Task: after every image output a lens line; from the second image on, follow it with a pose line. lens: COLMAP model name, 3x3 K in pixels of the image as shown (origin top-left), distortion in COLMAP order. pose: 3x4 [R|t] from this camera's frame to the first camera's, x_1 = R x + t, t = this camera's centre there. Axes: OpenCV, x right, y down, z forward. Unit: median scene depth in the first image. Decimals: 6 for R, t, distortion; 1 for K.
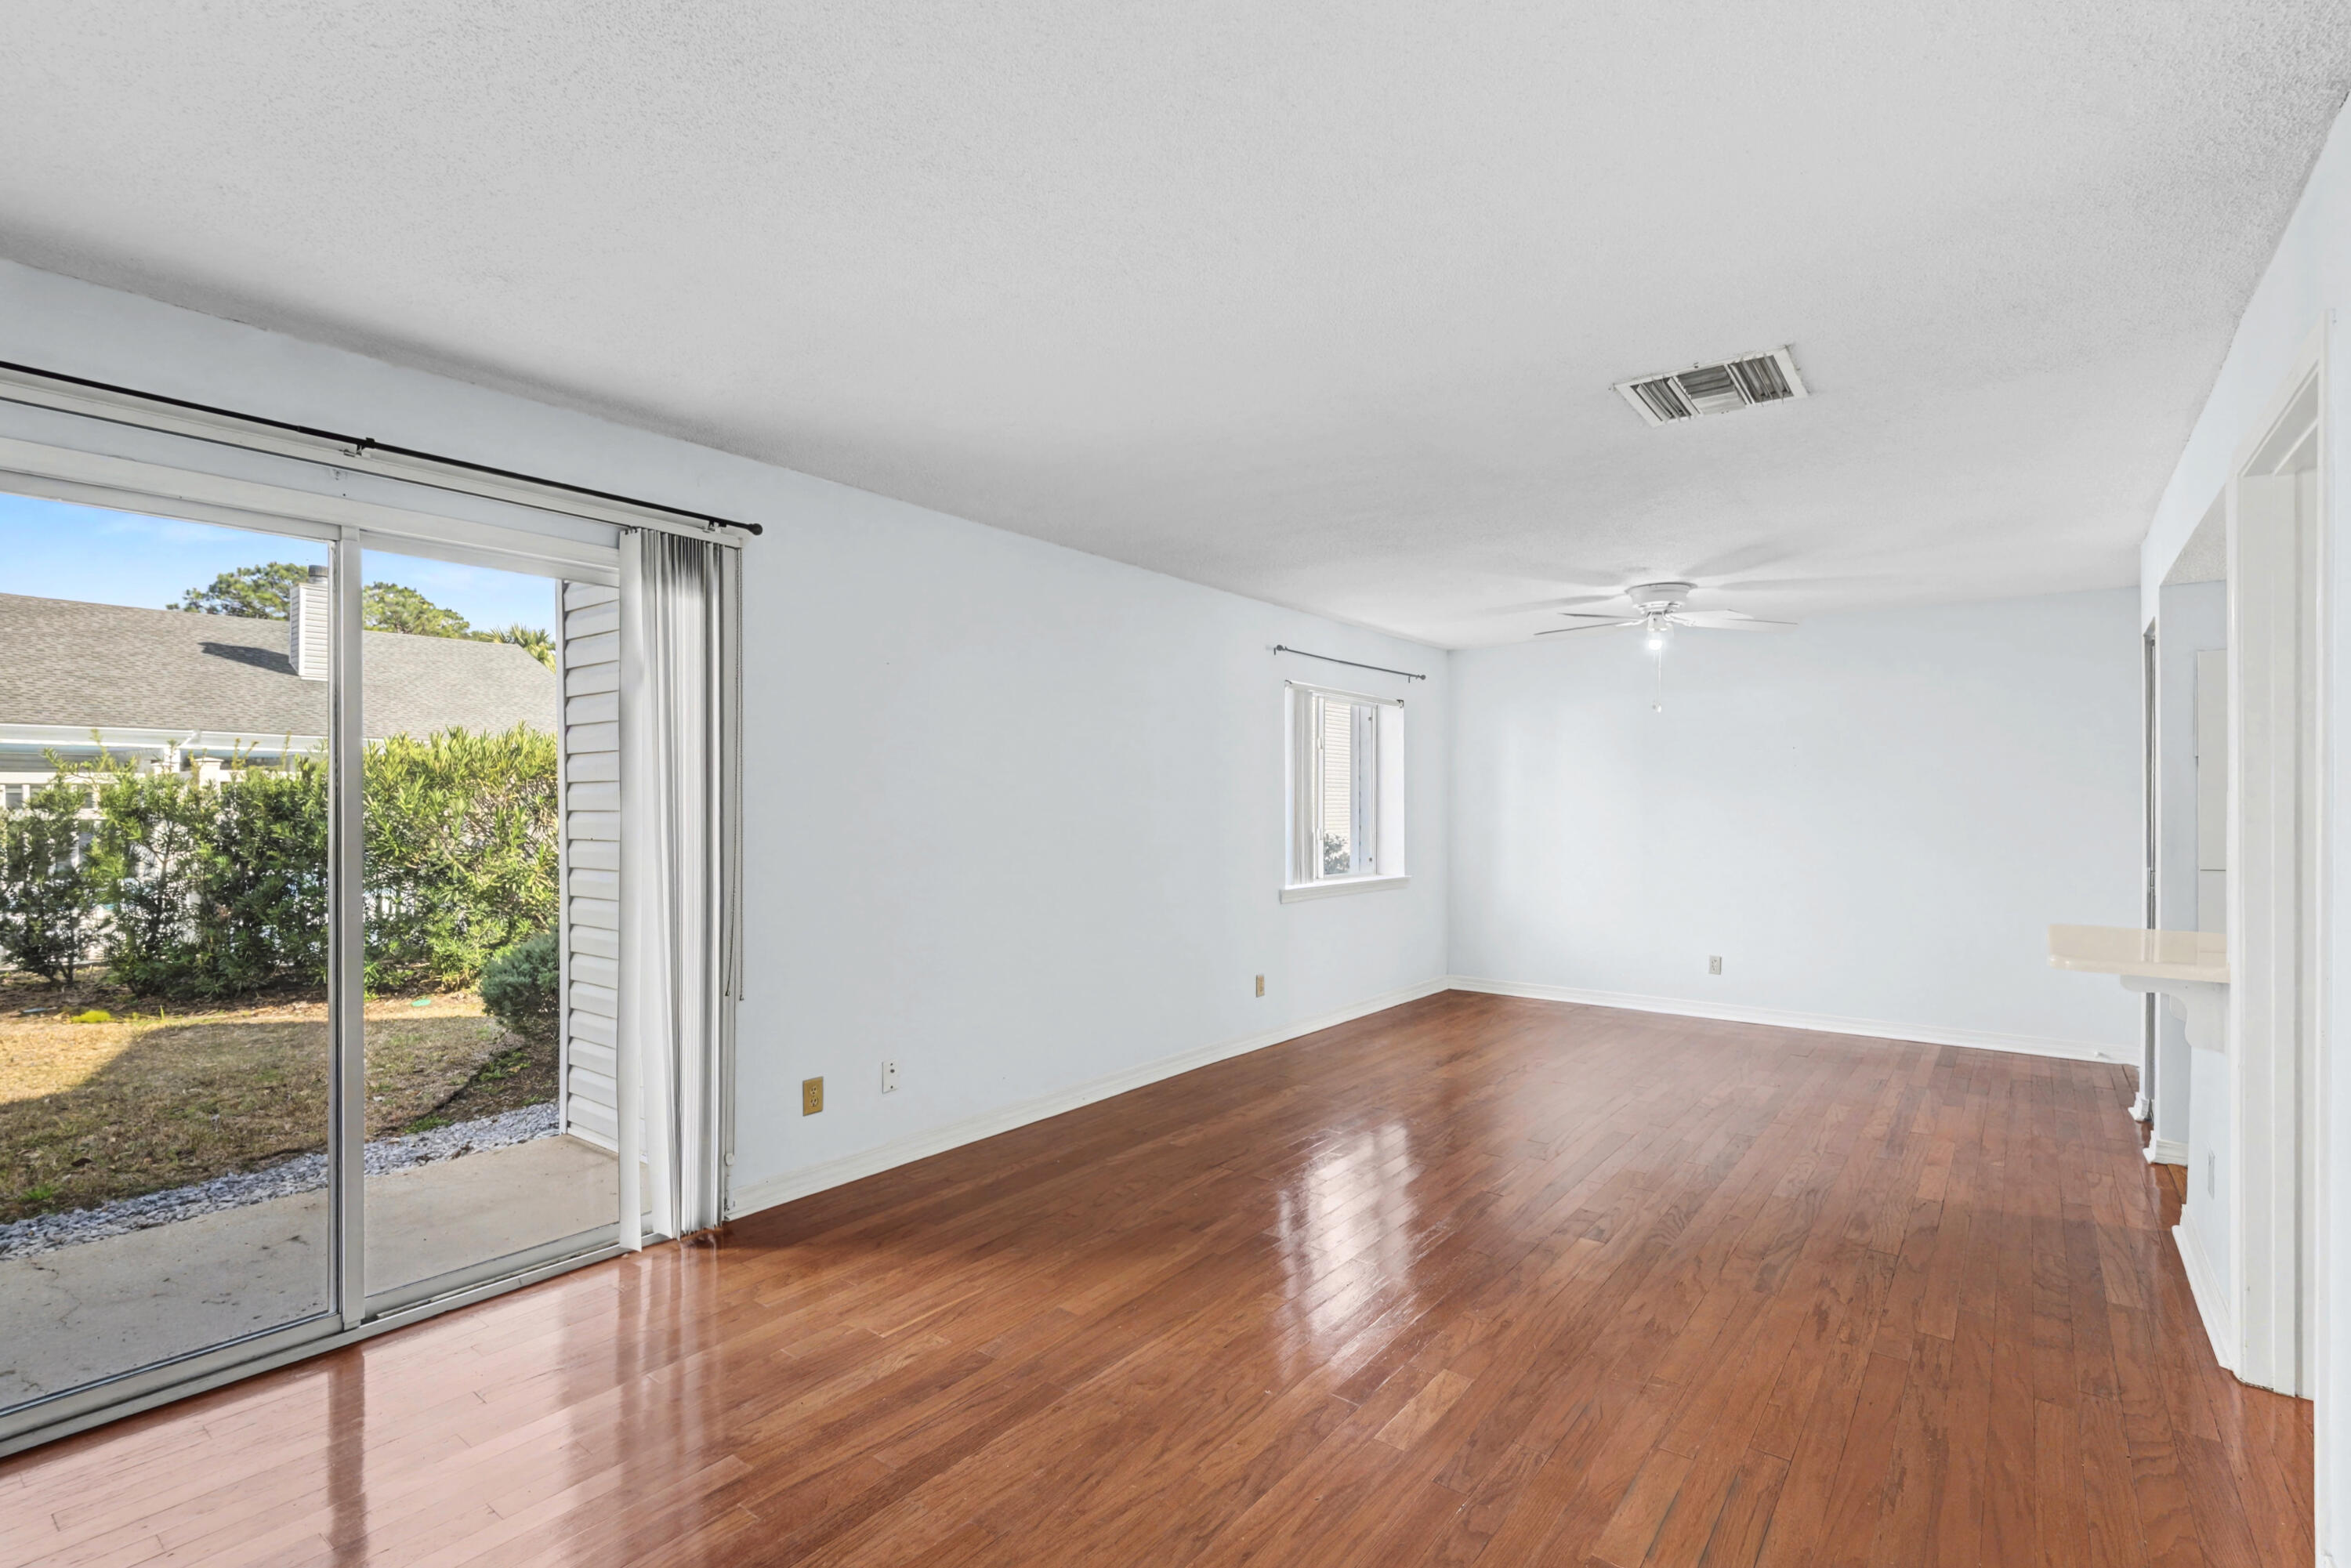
lens RADIAL K [[1084.1, 0, 1154.1], [0, 1084.1, 811.3], [0, 0, 1]] dist [0.010848, -0.000454]
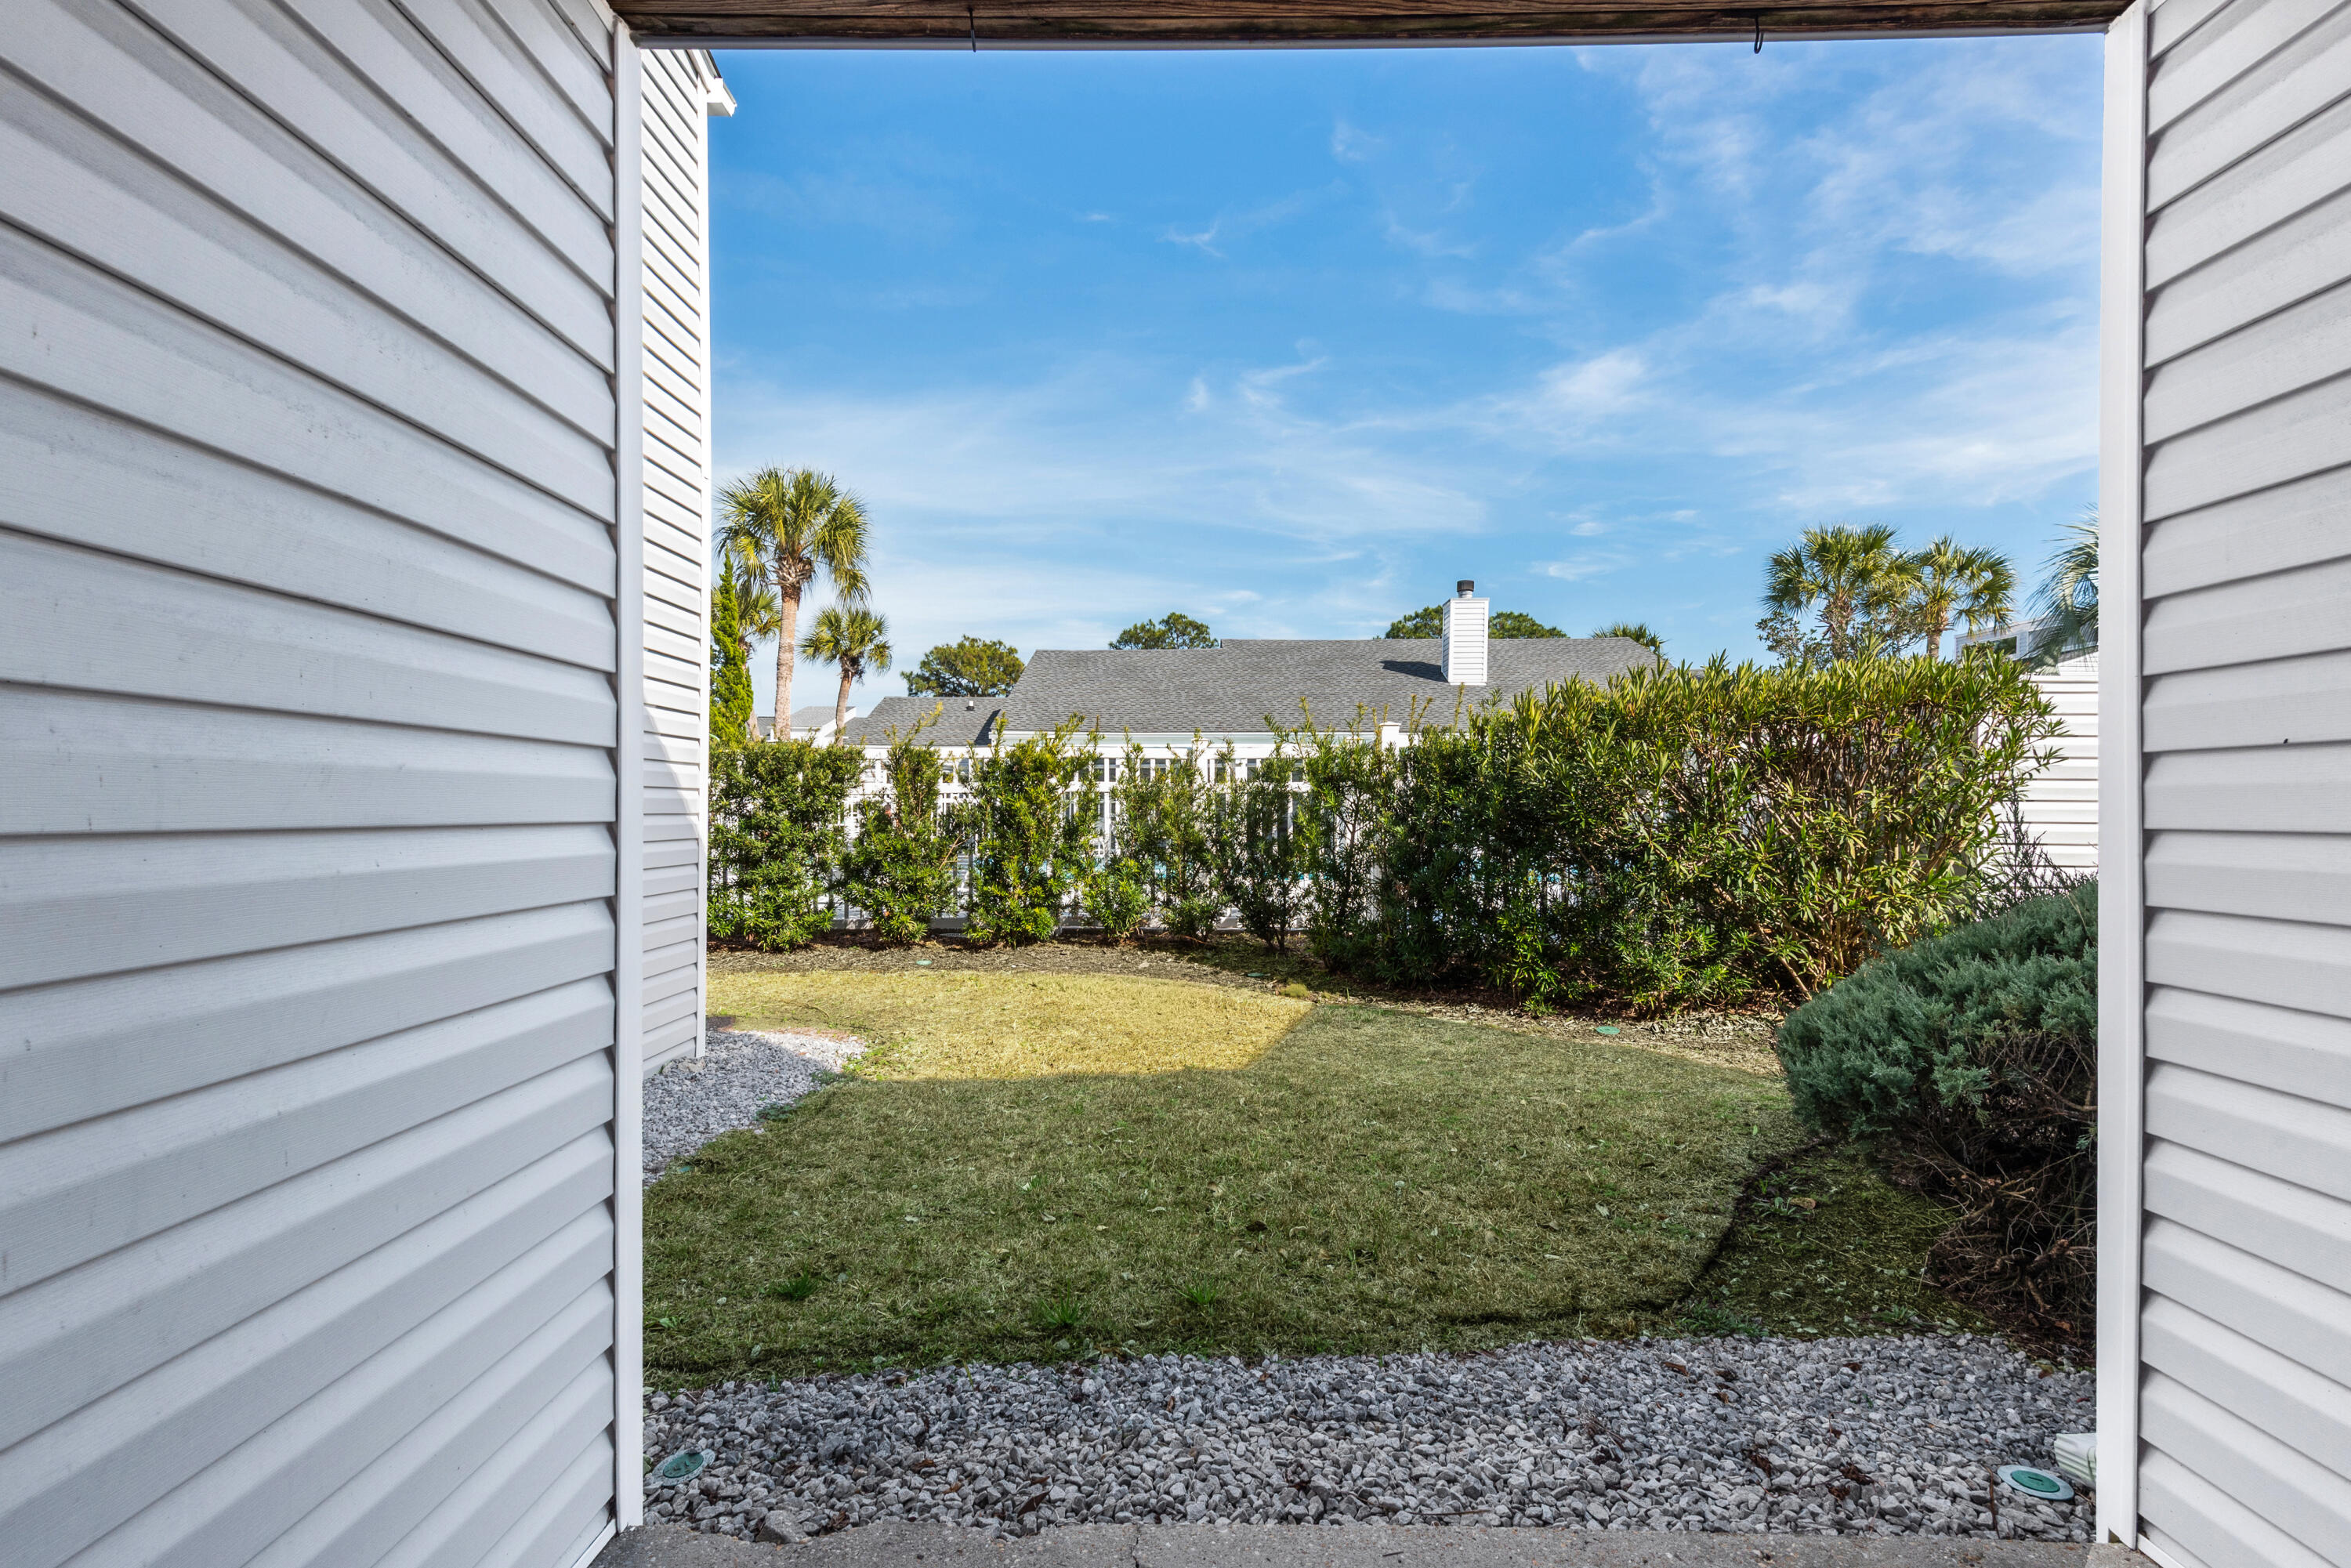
lens RADIAL K [[1084.1, 0, 1154.1], [0, 1084.1, 811.3], [0, 0, 1]] dist [0.010848, -0.000454]
pose [[0.604543, 0.007467, -0.796537, -0.269515], [-0.011256, 0.999936, 0.000831, 0.030256], [0.796493, 0.008463, 0.604589, 0.304685]]
